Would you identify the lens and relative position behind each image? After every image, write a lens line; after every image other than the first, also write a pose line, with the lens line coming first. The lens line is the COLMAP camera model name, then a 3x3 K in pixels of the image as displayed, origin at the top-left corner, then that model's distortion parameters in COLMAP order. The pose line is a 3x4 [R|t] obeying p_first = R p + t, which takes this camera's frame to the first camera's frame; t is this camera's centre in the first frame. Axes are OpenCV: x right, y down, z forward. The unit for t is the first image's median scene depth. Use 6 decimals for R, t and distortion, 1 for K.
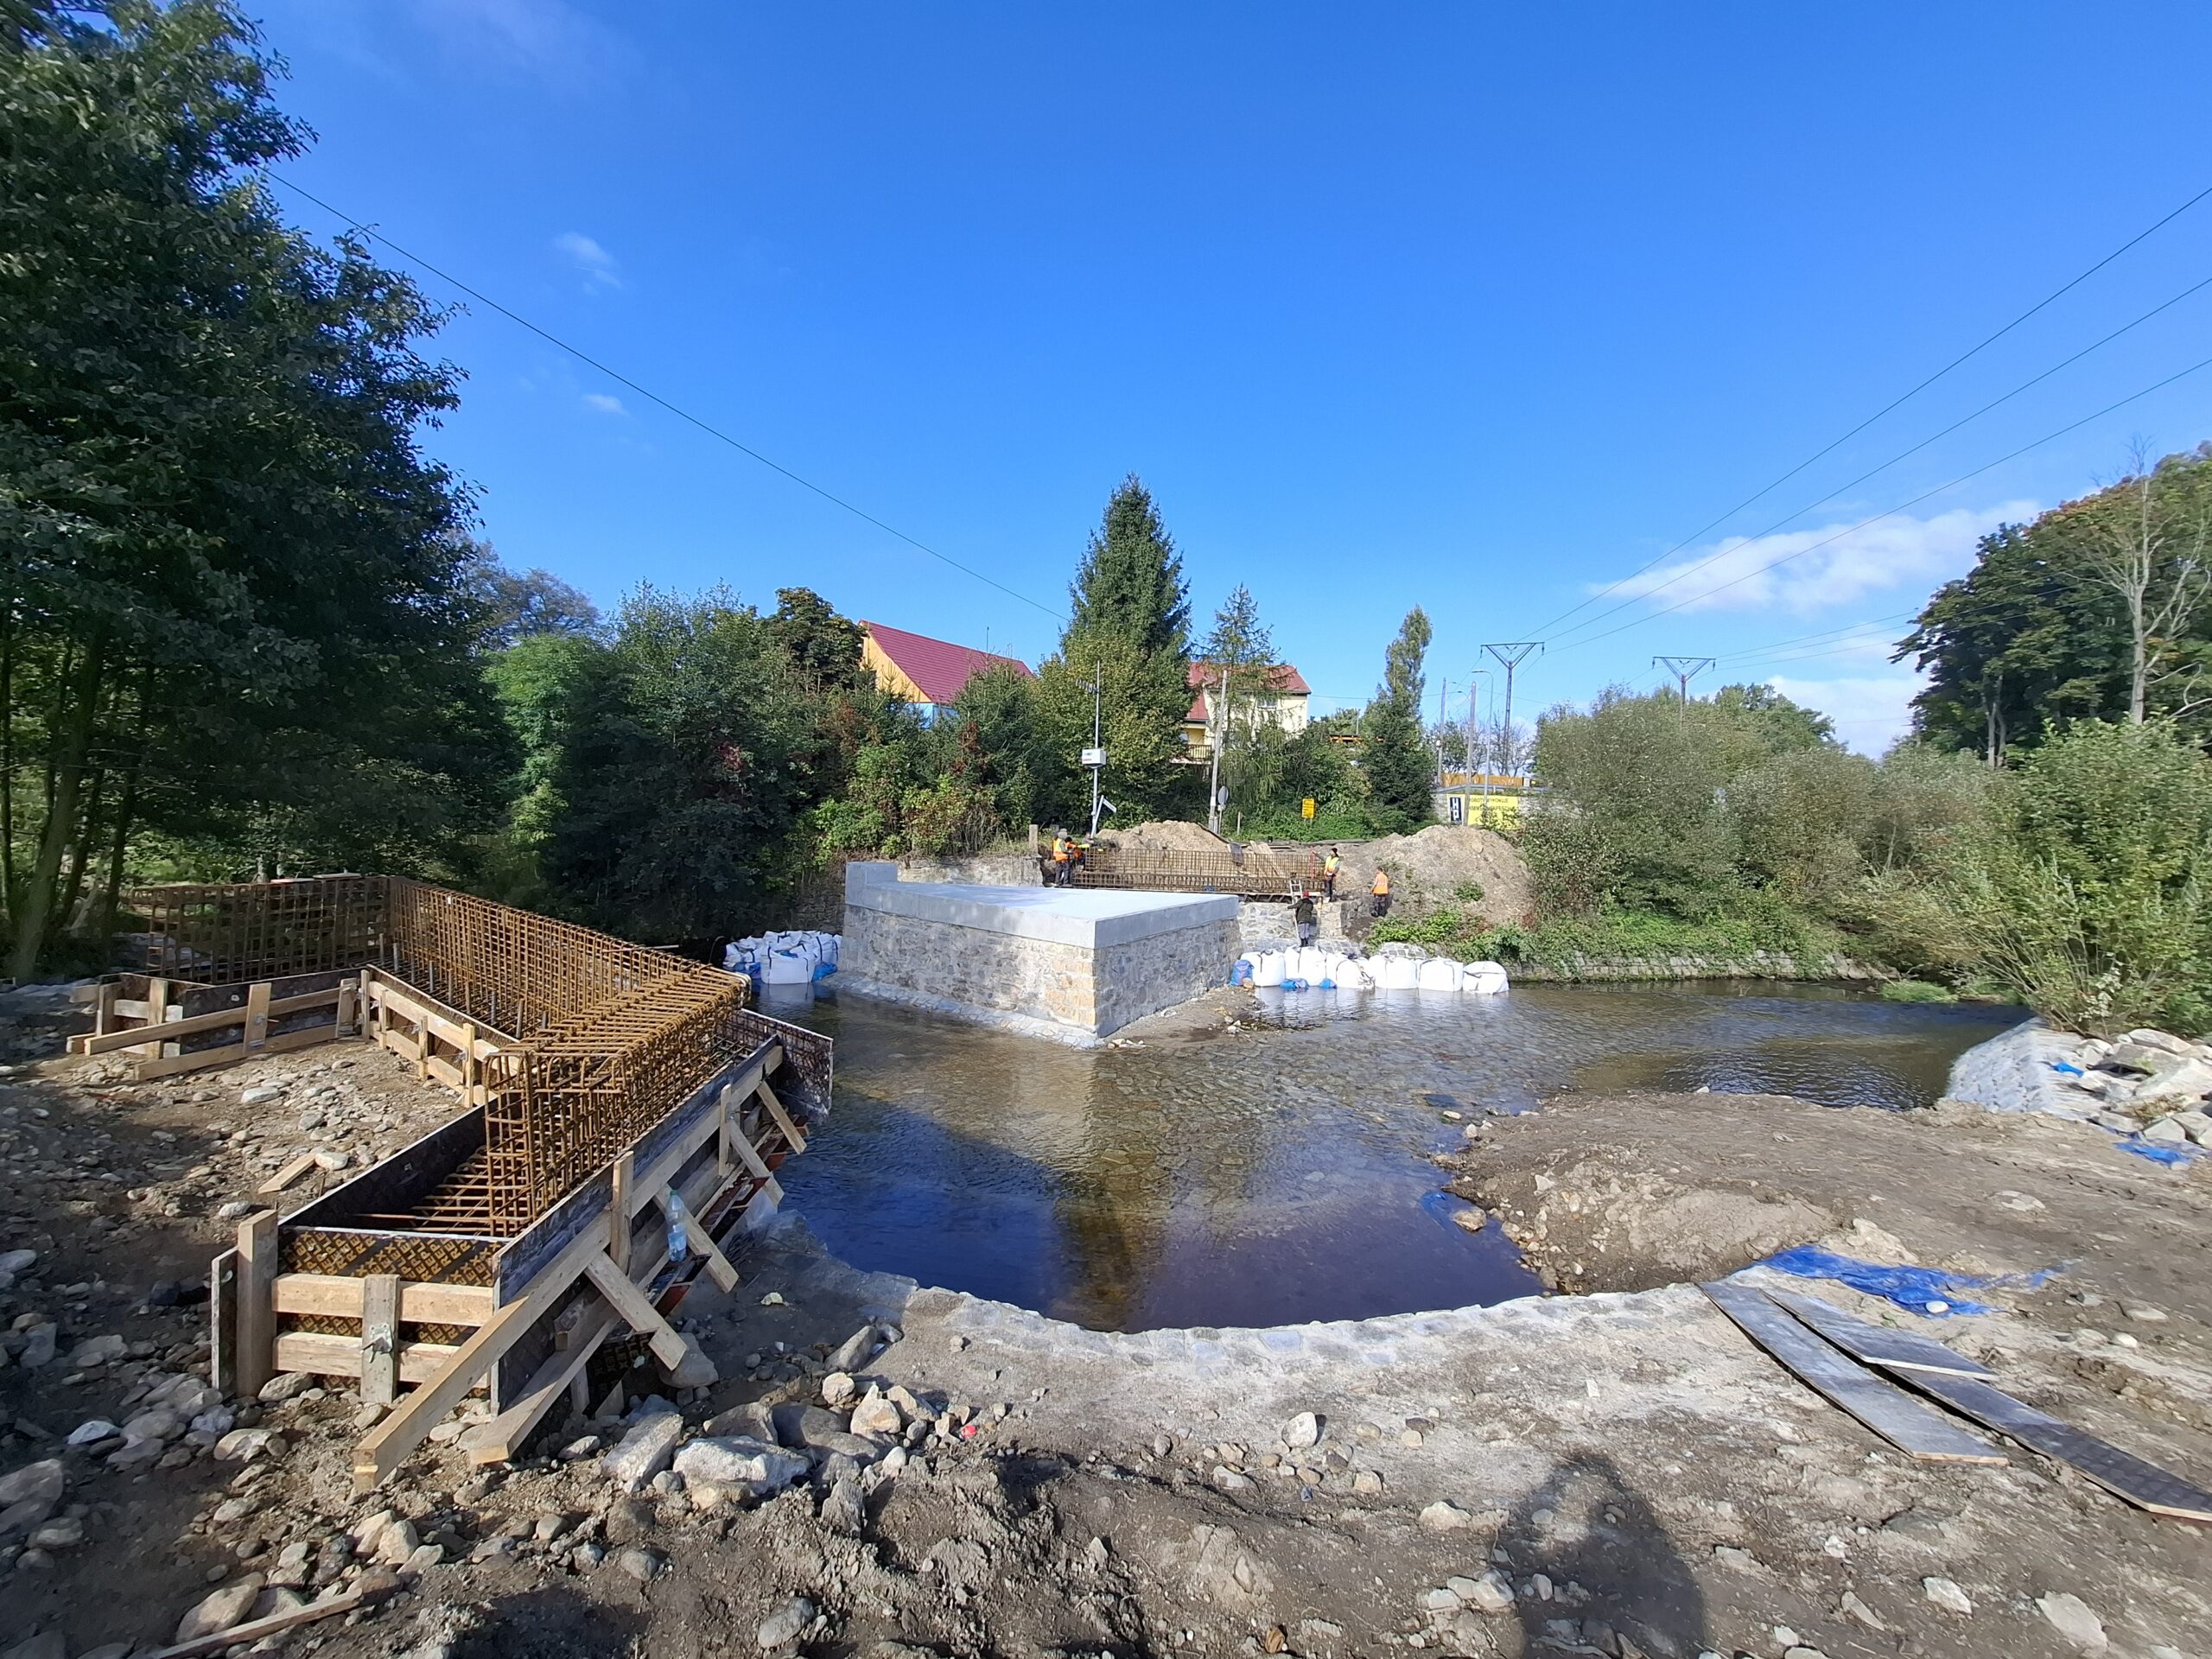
lens RADIAL K [[899.0, 0, 1106.0], [0, 899.0, 829.5], [0, 0, 1]] dist [-0.000806, -0.000075]
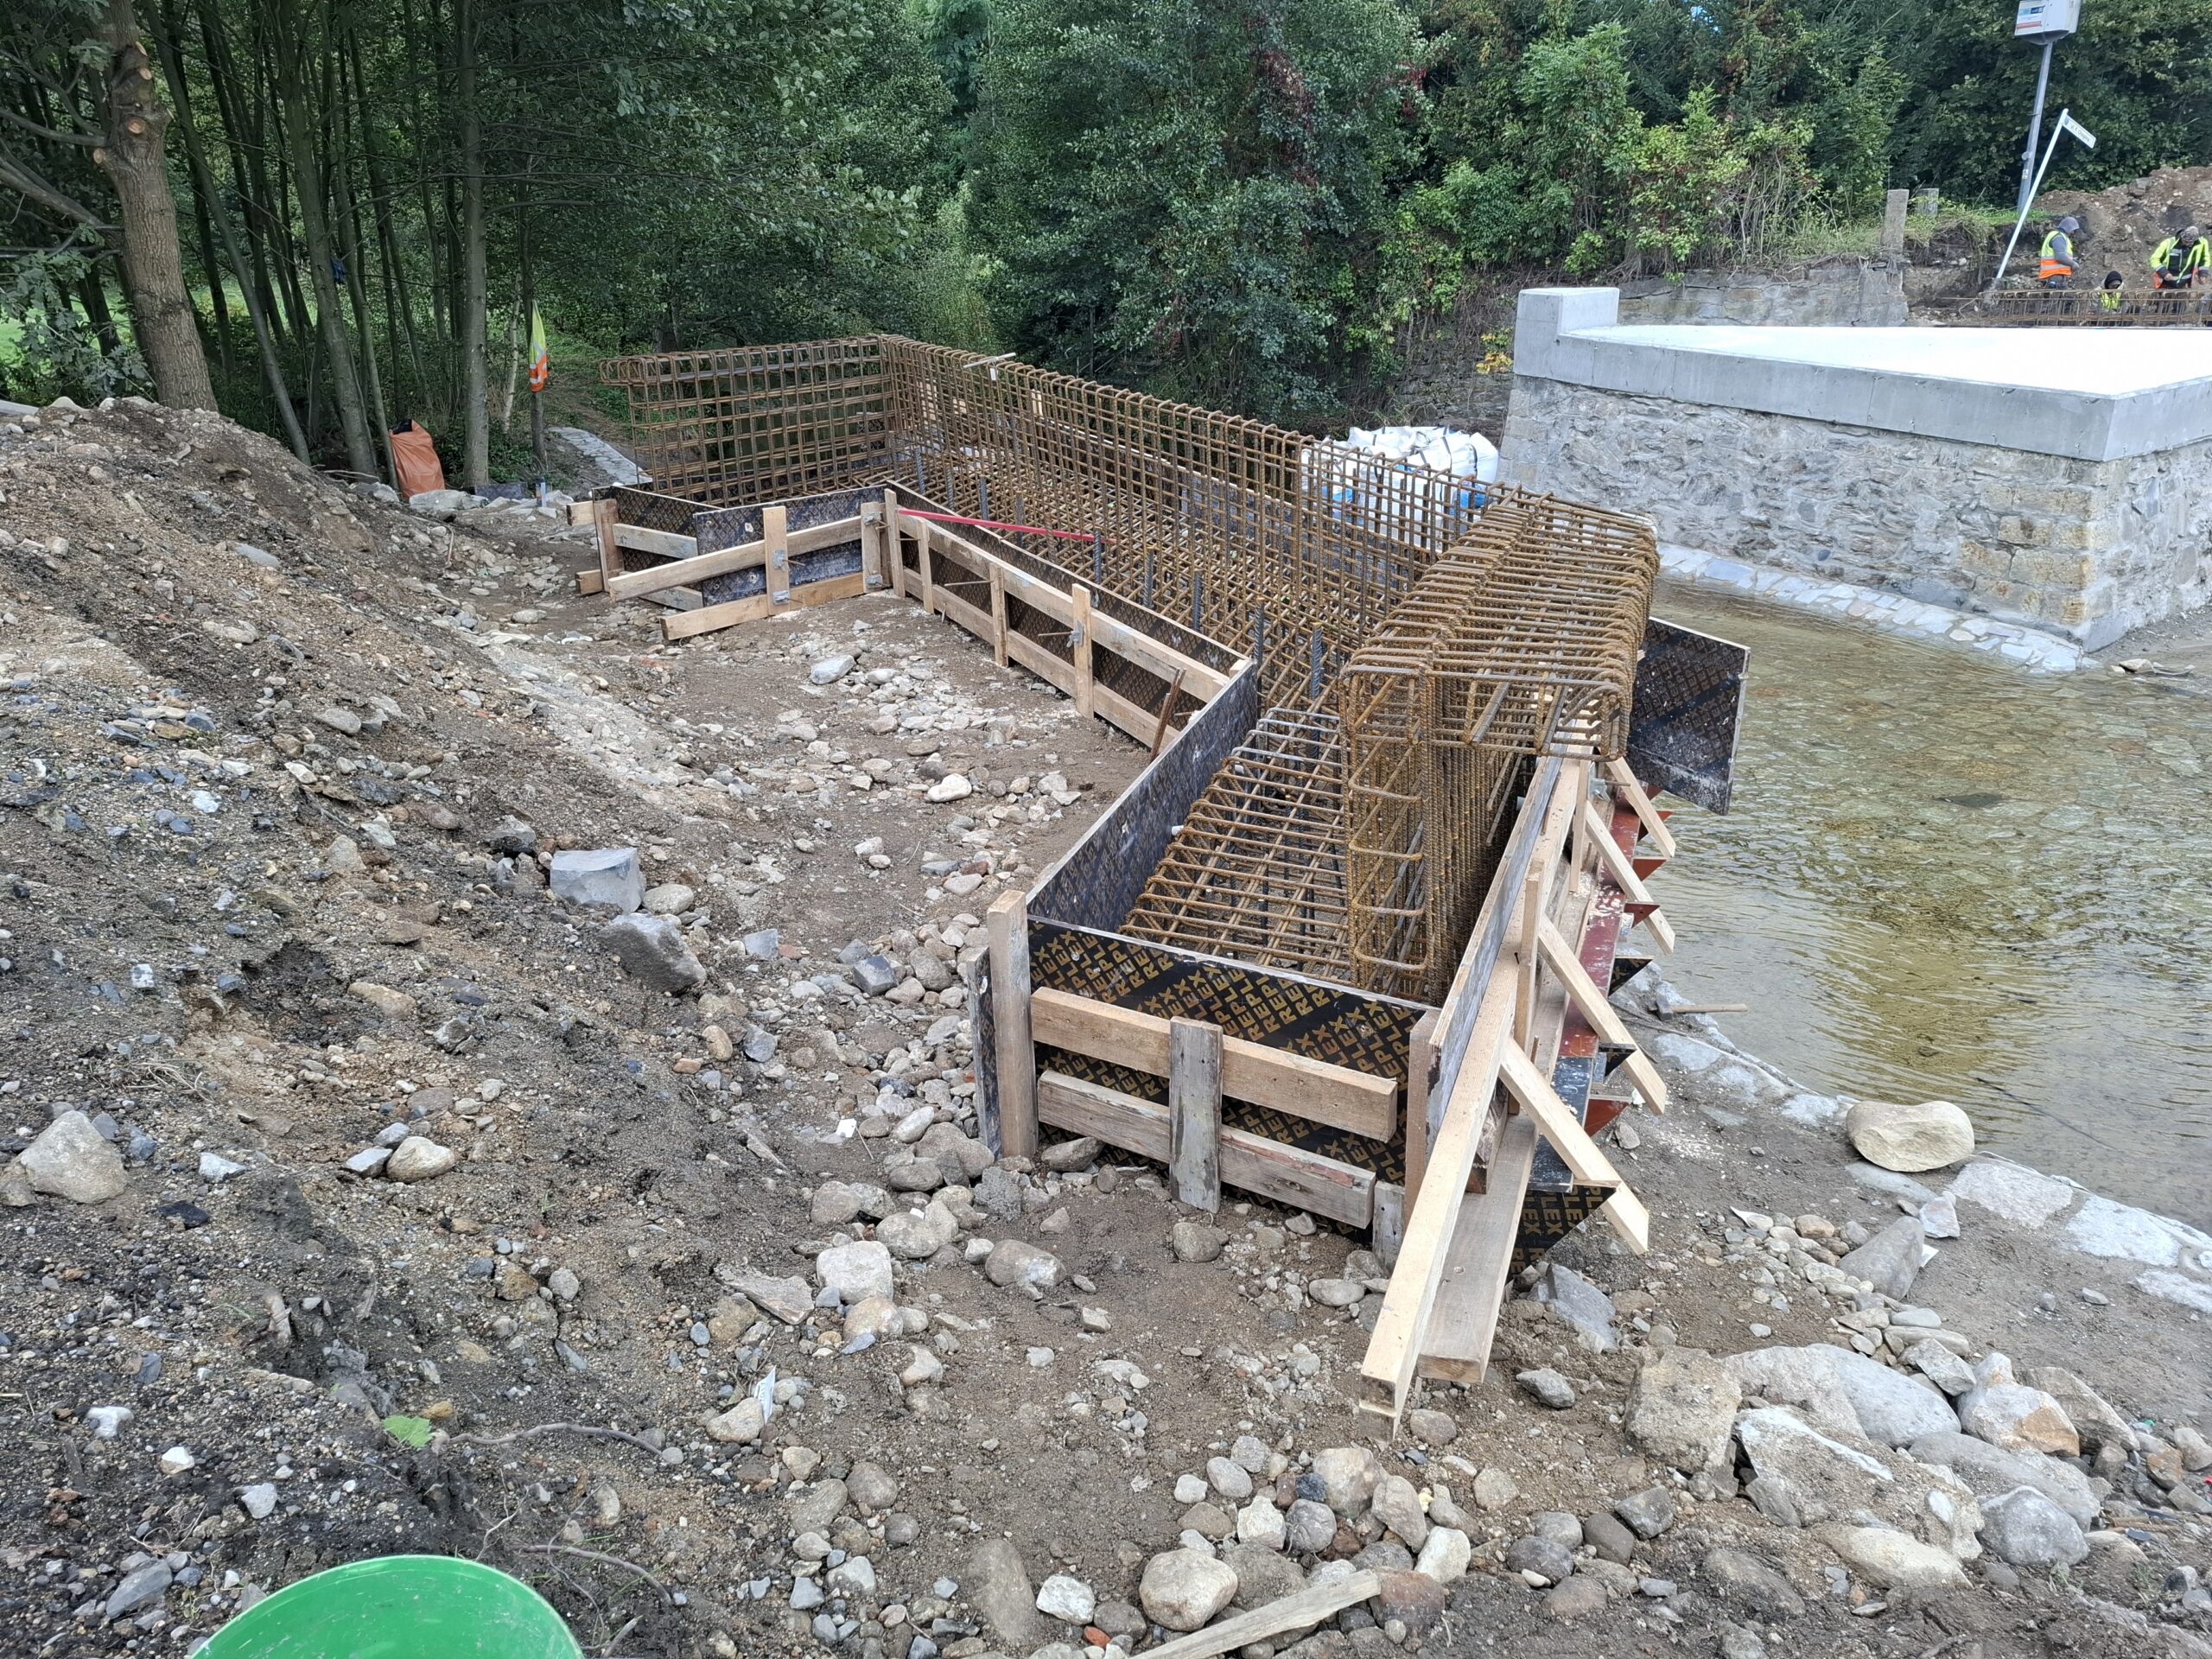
lens RADIAL K [[1621.1, 0, 1106.0], [0, 1621.1, 829.5], [0, 0, 1]] dist [0.081457, -0.104127]
pose [[0.875036, 0.115340, -0.470116, -0.333618], [0.055191, 0.941091, 0.333620, 0.015038], [0.480902, -0.317876, 0.817122, 0.124272]]
